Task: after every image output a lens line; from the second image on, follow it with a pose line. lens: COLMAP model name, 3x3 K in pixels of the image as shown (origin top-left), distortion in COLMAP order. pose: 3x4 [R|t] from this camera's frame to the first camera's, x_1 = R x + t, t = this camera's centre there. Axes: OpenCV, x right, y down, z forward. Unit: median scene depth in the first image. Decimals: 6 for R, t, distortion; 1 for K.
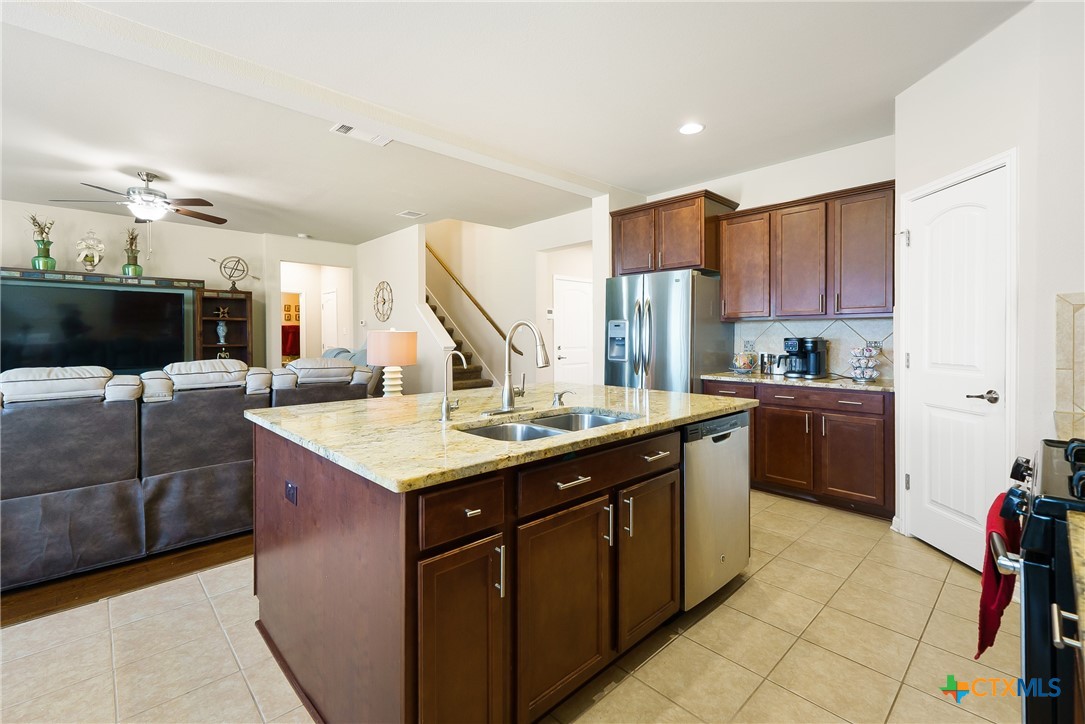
lens RADIAL K [[474.4, 0, 542.4], [0, 474.4, 340.1], [0, 0, 1]] dist [0.009786, 0.000076]
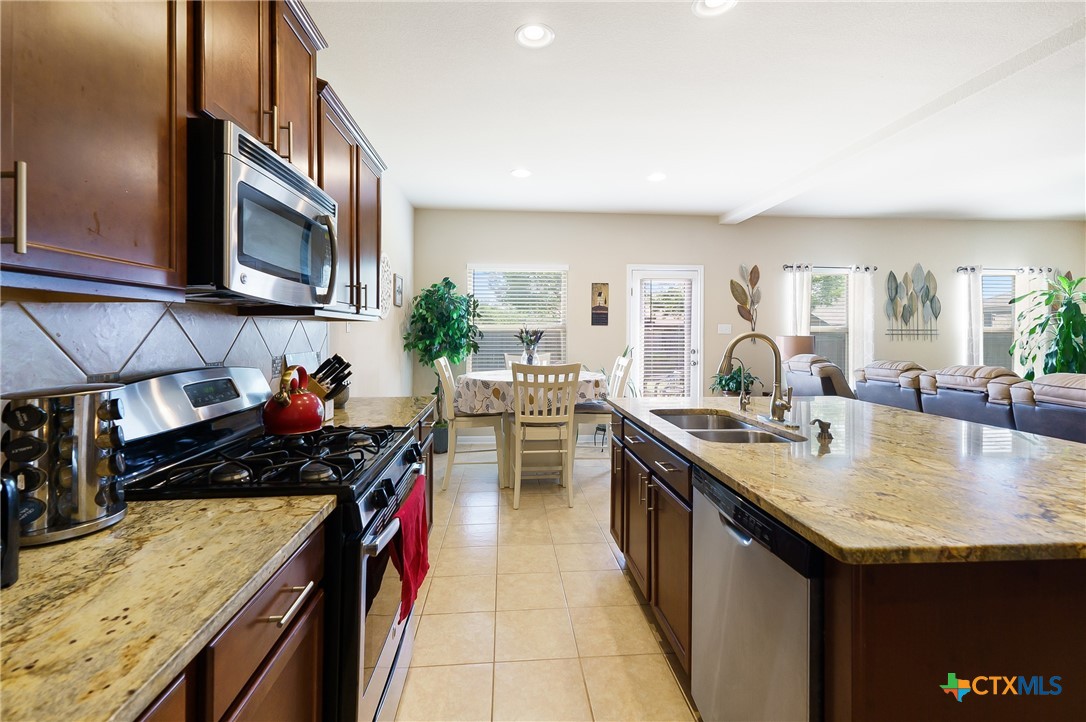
lens RADIAL K [[480.5, 0, 545.2], [0, 480.5, 333.0], [0, 0, 1]] dist [0.016660, 0.000111]
pose [[-0.629567, 0.001218, -0.776945, 0.520322], [-0.006272, 0.999958, 0.006650, -0.021587], [0.776921, 0.009059, -0.629533, 0.627778]]
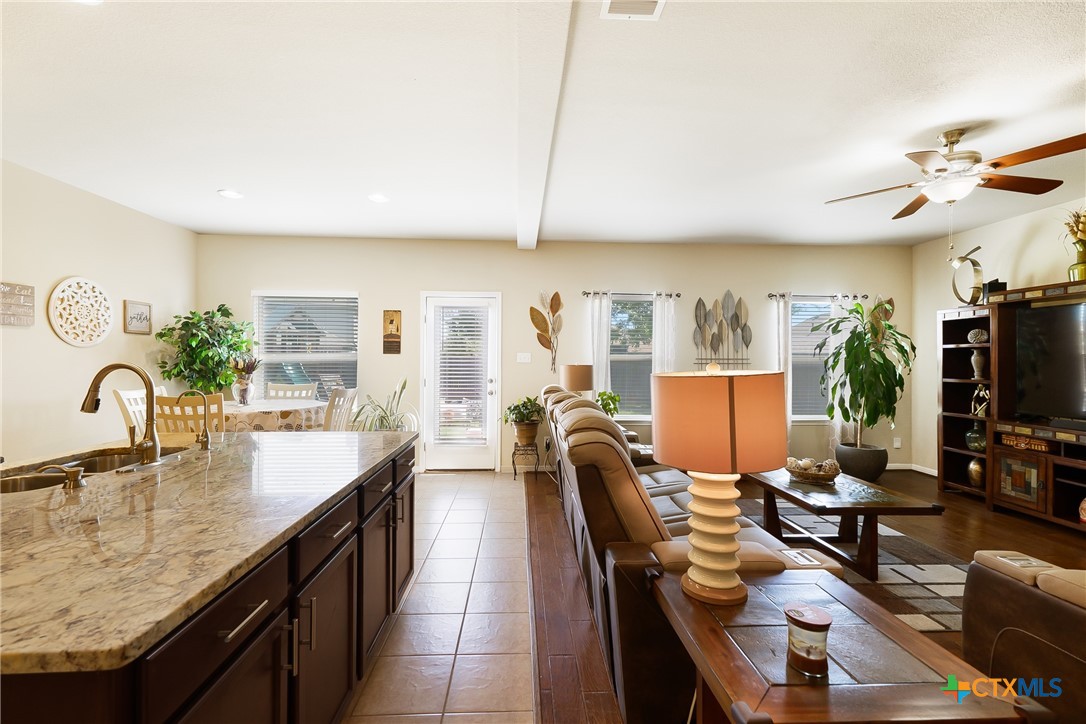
lens RADIAL K [[465.1, 0, 543.0], [0, 465.1, 362.0], [0, 0, 1]] dist [0.008678, -0.000302]
pose [[-0.655710, 0.002381, -0.755010, 0.055101], [-0.007564, 0.999924, 0.009723, -0.028072], [0.754975, 0.012086, -0.655642, 1.058230]]
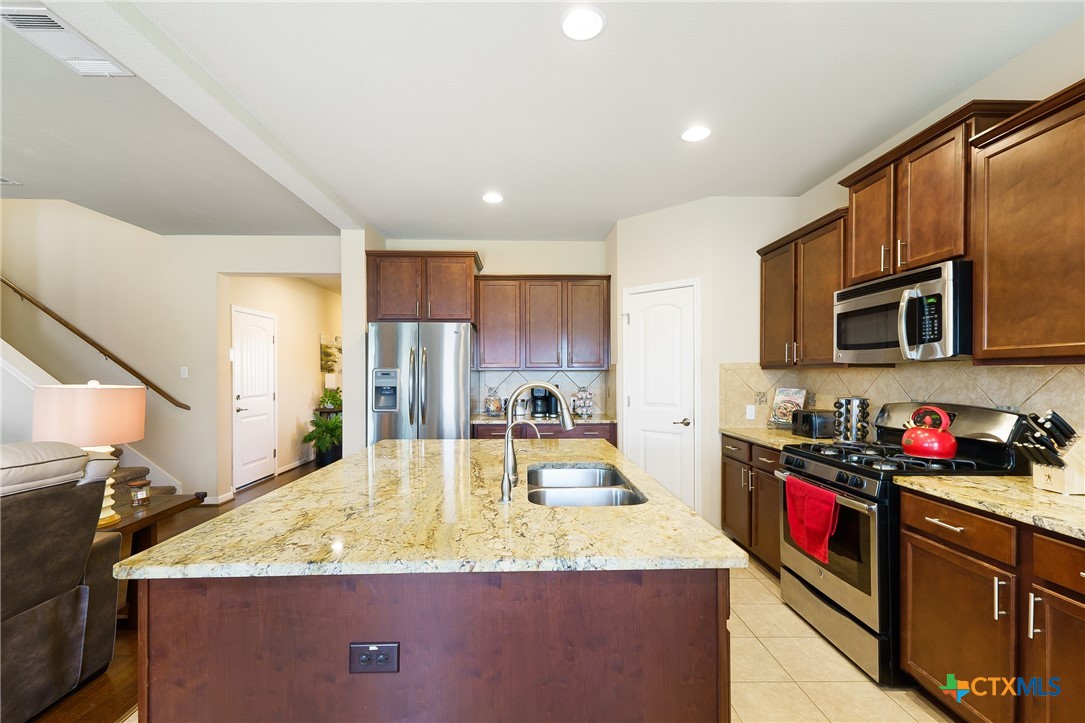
lens RADIAL K [[466.4, 0, 541.4], [0, 466.4, 374.6], [0, 0, 1]] dist [0.009028, 0.000205]
pose [[0.666247, -0.001523, 0.745730, -0.354684], [0.006636, 0.999970, -0.003887, -0.025789], [-0.745702, 0.007538, 0.666237, 0.167624]]
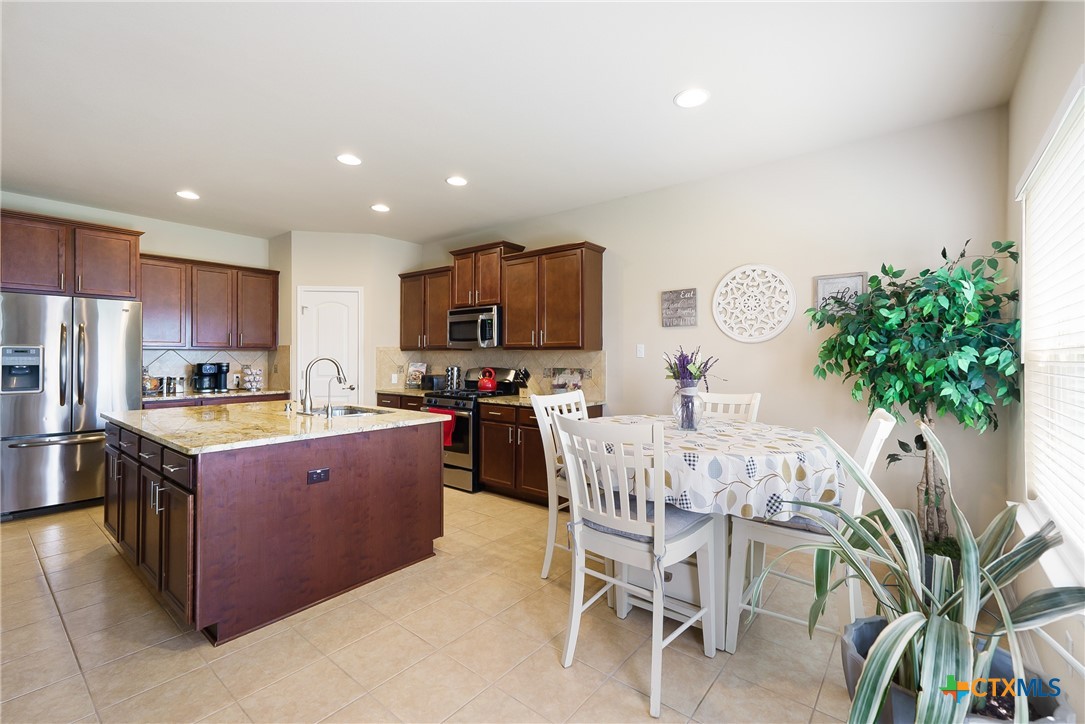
lens RADIAL K [[468.1, 0, 539.2], [0, 468.1, 357.0], [0, 0, 1]] dist [0.008703, 0.000255]
pose [[-0.119851, -0.001570, 0.992791, -0.850576], [0.004684, 0.999987, 0.002147, -0.019425], [-0.992781, 0.004908, -0.119842, 0.207333]]
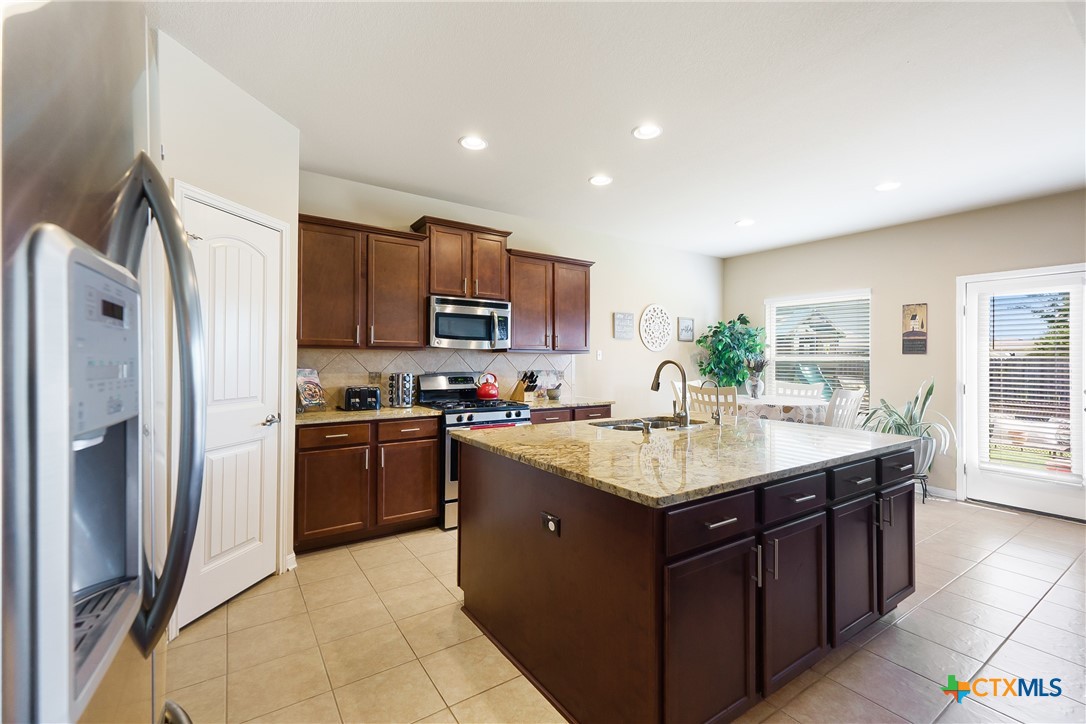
lens RADIAL K [[468.6, 0, 539.7], [0, 468.6, 357.0], [0, 0, 1]] dist [0.008703, 0.000255]
pose [[-0.985420, -0.004480, 0.170082, 0.053092], [-0.004691, 0.999989, -0.000838, -0.022455], [-0.170077, -0.001624, -0.985429, 1.172332]]
